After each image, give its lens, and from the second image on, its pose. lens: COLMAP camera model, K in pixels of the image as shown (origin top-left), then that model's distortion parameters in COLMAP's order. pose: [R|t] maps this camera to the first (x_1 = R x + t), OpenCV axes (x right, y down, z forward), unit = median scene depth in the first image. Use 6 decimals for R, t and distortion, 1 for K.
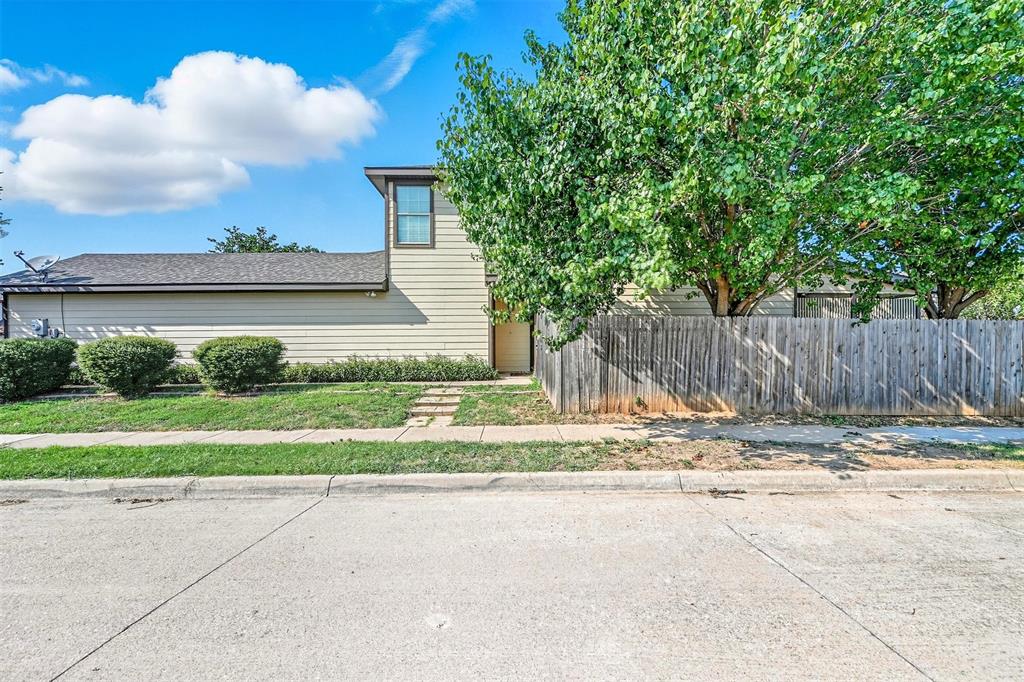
lens RADIAL K [[469.7, 0, 514.1], [0, 469.7, 346.4], [0, 0, 1]] dist [-0.003121, -0.001166]
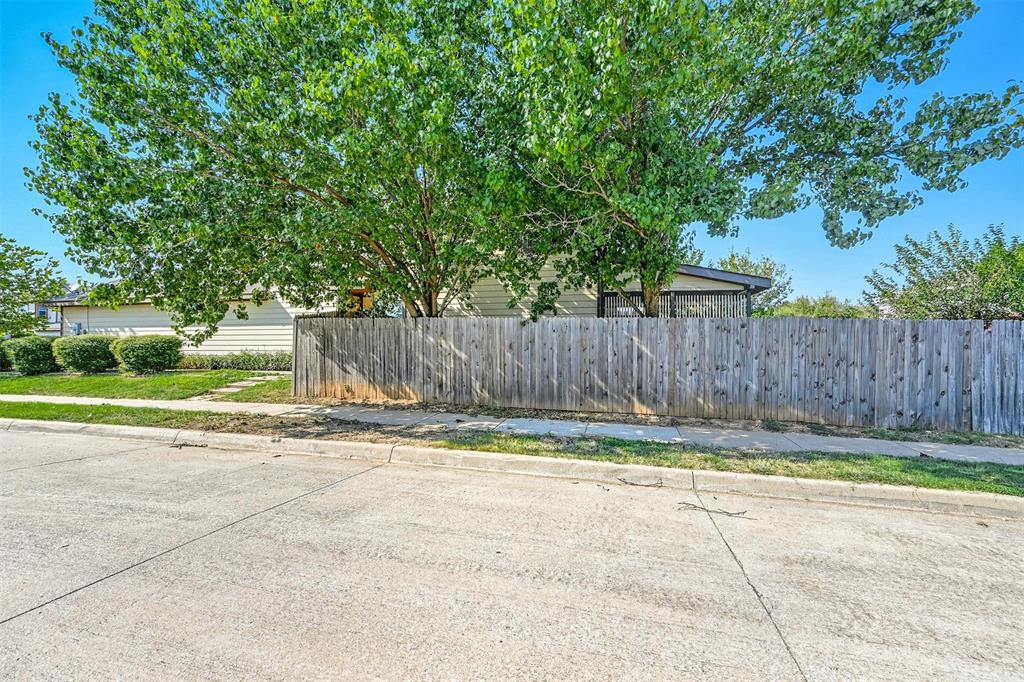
lens RADIAL K [[469.7, 0, 514.1], [0, 469.7, 346.4], [0, 0, 1]] dist [-0.003121, -0.001166]
pose [[0.957760, 0.006338, -0.287499, 1.006673], [-0.006212, 0.999980, 0.001353, 0.004821], [0.287501, 0.000490, 0.957780, -0.034015]]
